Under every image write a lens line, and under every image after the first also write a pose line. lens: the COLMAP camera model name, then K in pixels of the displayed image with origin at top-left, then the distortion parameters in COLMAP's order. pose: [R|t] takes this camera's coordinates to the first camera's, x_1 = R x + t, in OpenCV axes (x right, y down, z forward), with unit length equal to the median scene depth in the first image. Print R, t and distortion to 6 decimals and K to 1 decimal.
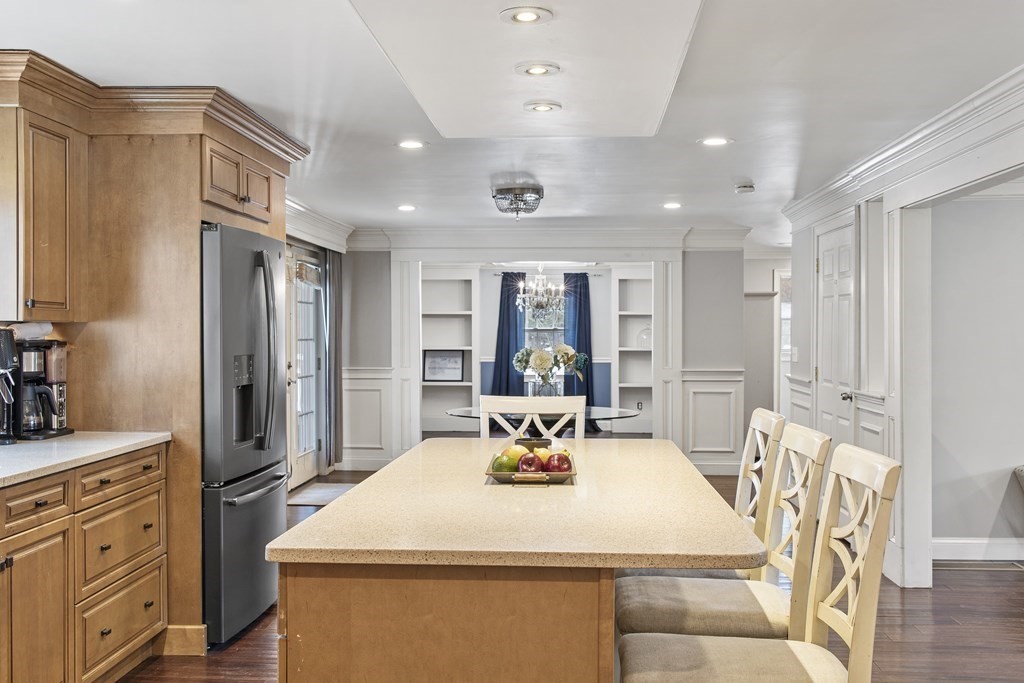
lens RADIAL K [[1052.2, 0, 511.4], [0, 1052.2, 342.6], [0, 0, 1]] dist [-0.012066, 0.000000]
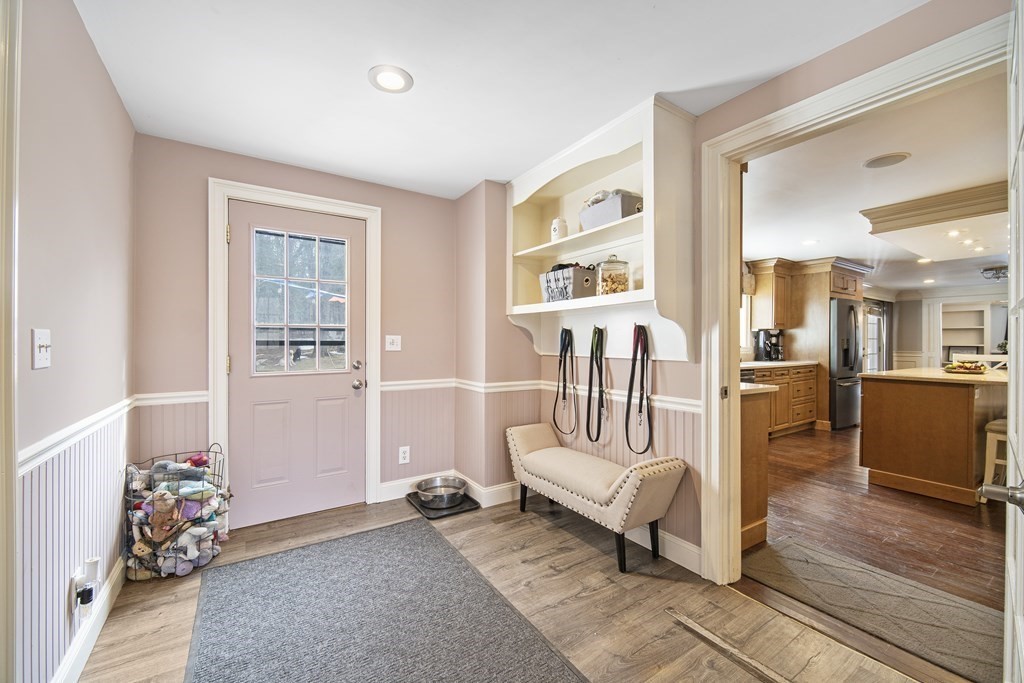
lens RADIAL K [[424.7, 0, 502.6], [0, 424.7, 344.6], [0, 0, 1]] dist [0.000803, -0.000915]
pose [[0.612360, 0.004687, -0.790565, 0.116719], [-0.008503, 0.999964, -0.000657, 0.037343], [0.790533, 0.007124, 0.612378, -0.565524]]
